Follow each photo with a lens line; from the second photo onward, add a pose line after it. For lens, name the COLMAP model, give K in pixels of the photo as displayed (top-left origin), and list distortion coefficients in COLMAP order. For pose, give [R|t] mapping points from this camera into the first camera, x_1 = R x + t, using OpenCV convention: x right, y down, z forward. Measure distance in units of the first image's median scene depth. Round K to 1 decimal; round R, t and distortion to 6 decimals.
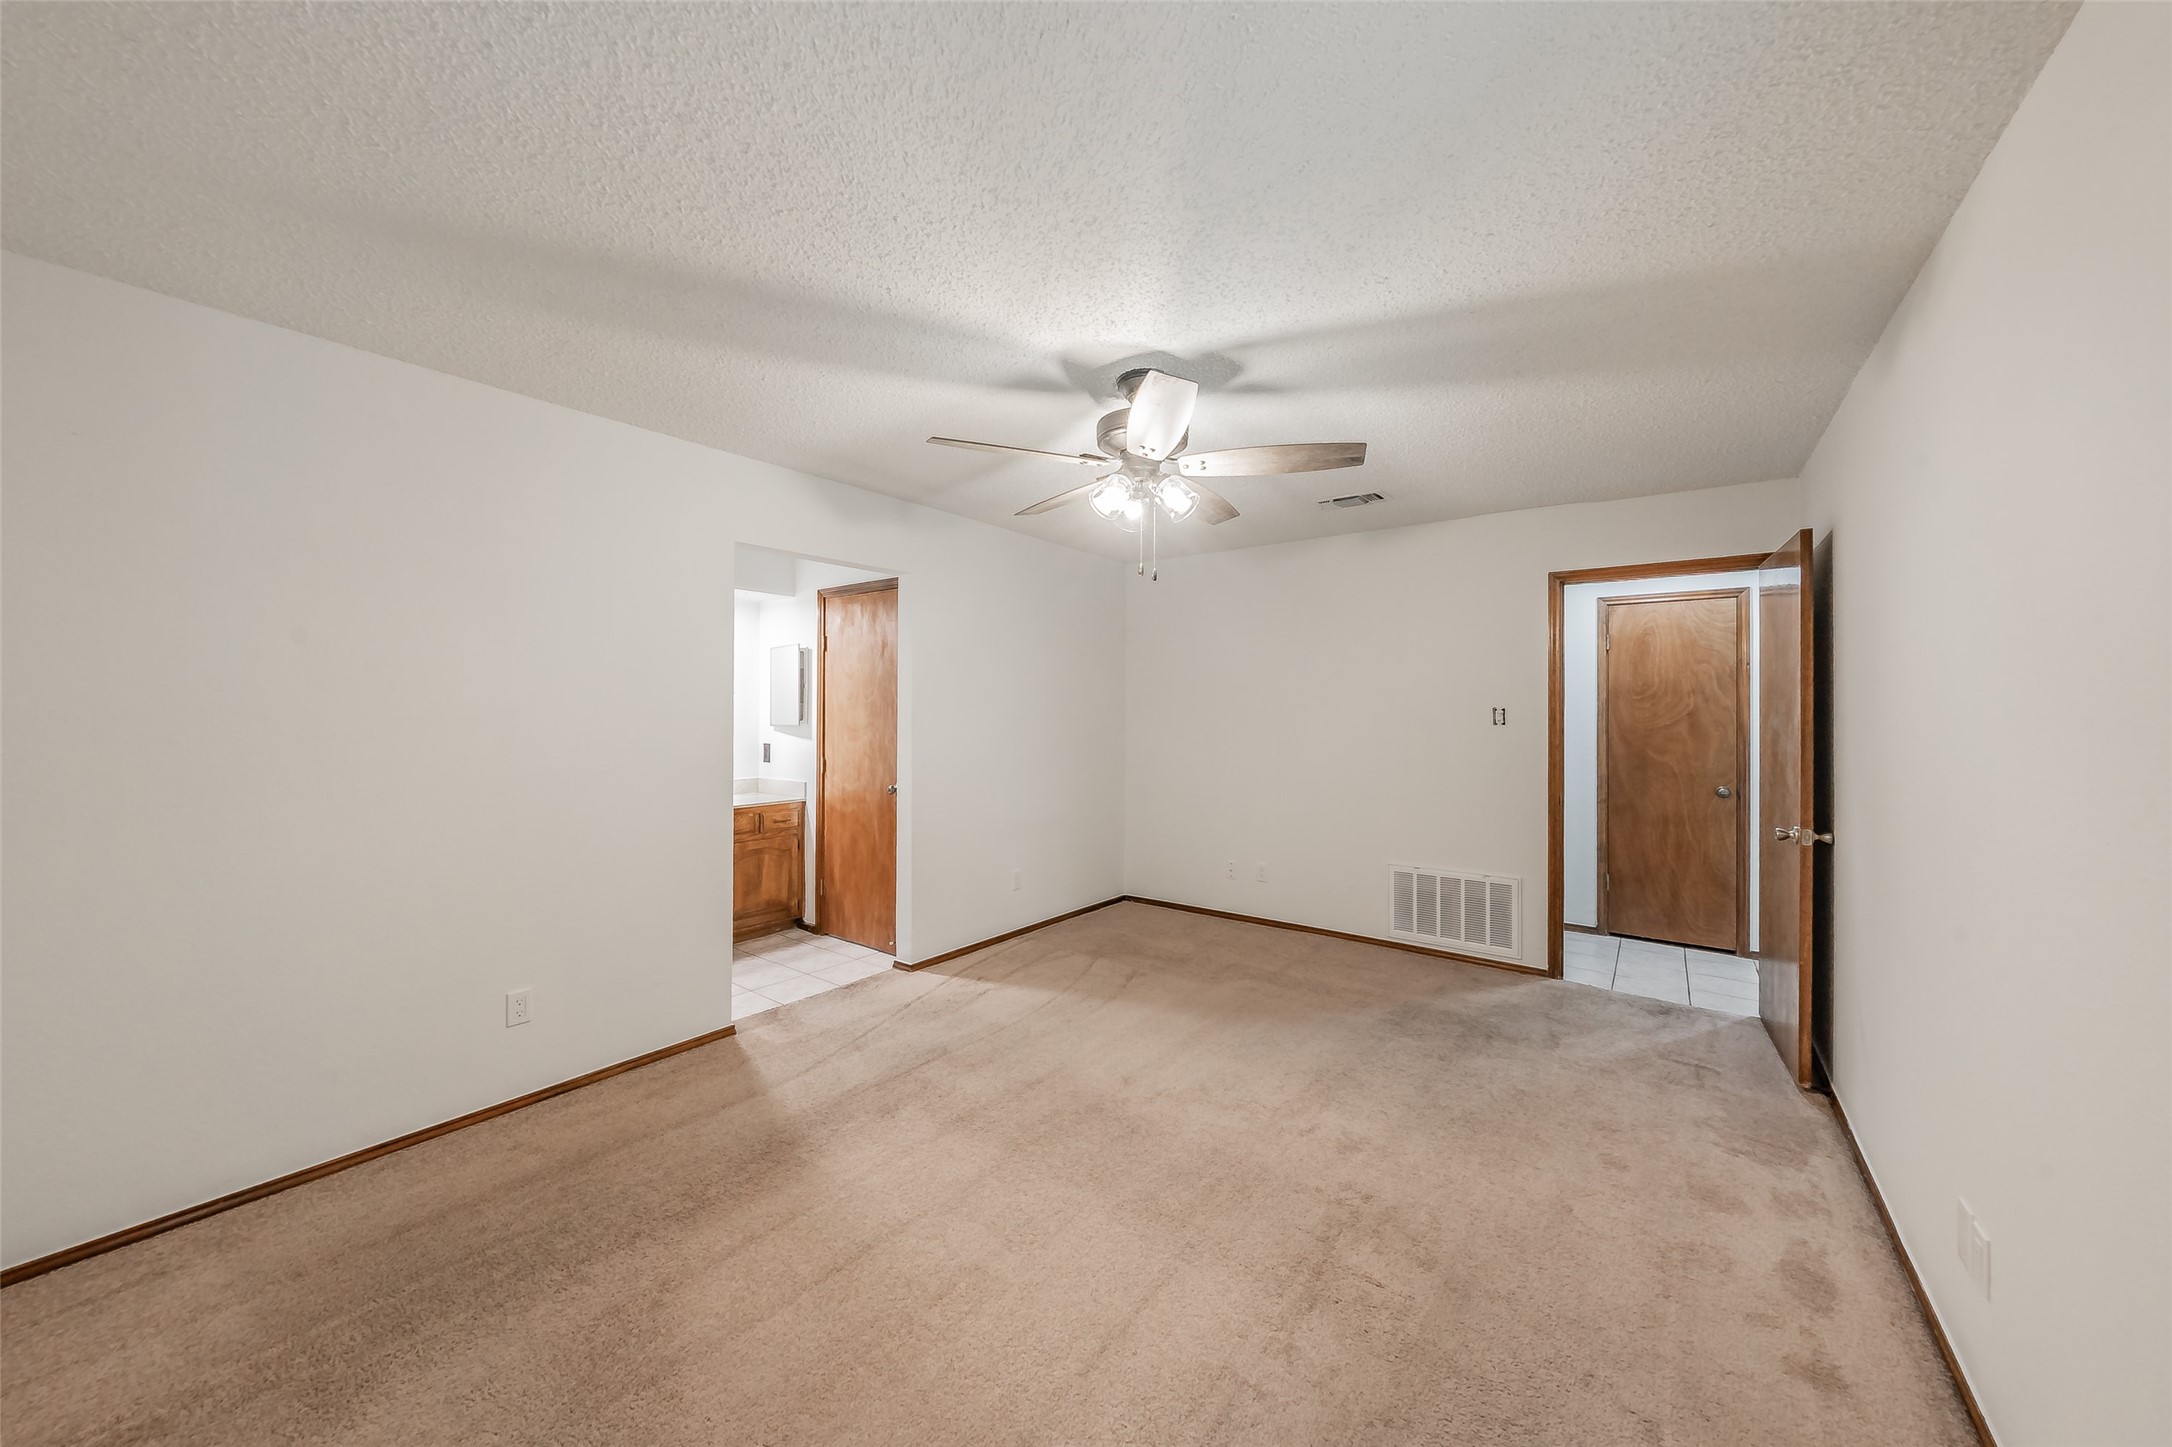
lens RADIAL K [[758.0, 0, 1089.9], [0, 758.0, 710.5], [0, 0, 1]] dist [-0.000030, -0.000007]
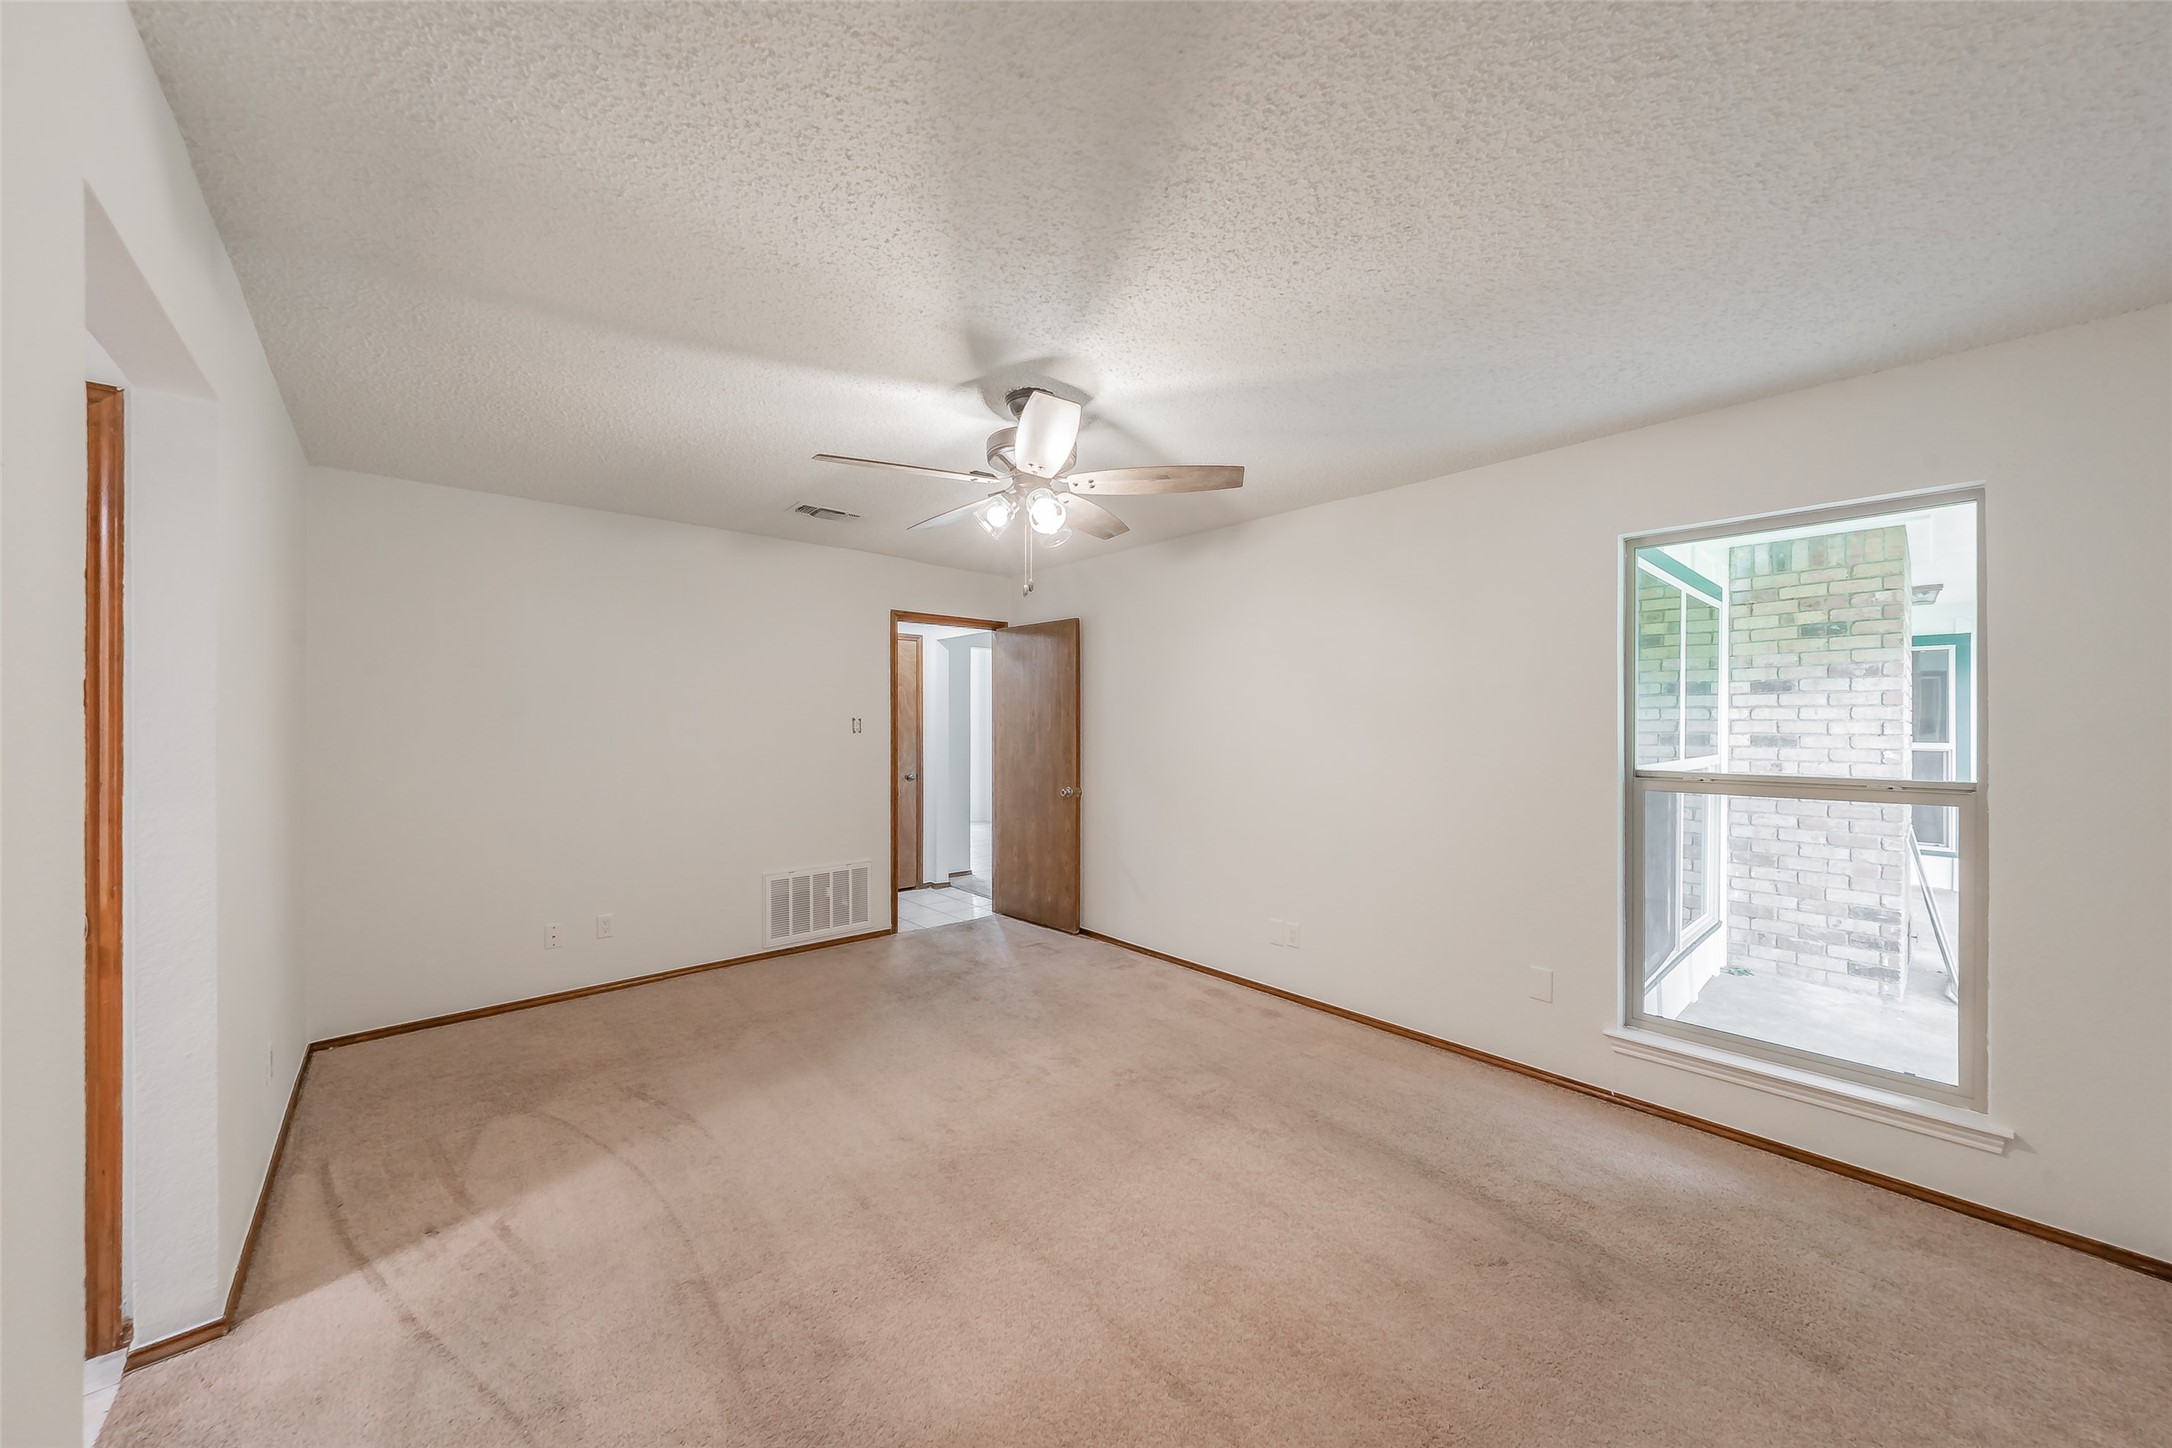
lens RADIAL K [[762.0, 0, 1086.0], [0, 762.0, 724.0], [0, 0, 1]] dist [0.000311, 0.000110]
pose [[0.200616, -0.007252, 0.979643, -0.632388], [-0.000878, 0.999971, 0.007582, -0.003839], [-0.979670, -0.002382, 0.200604, 0.496097]]
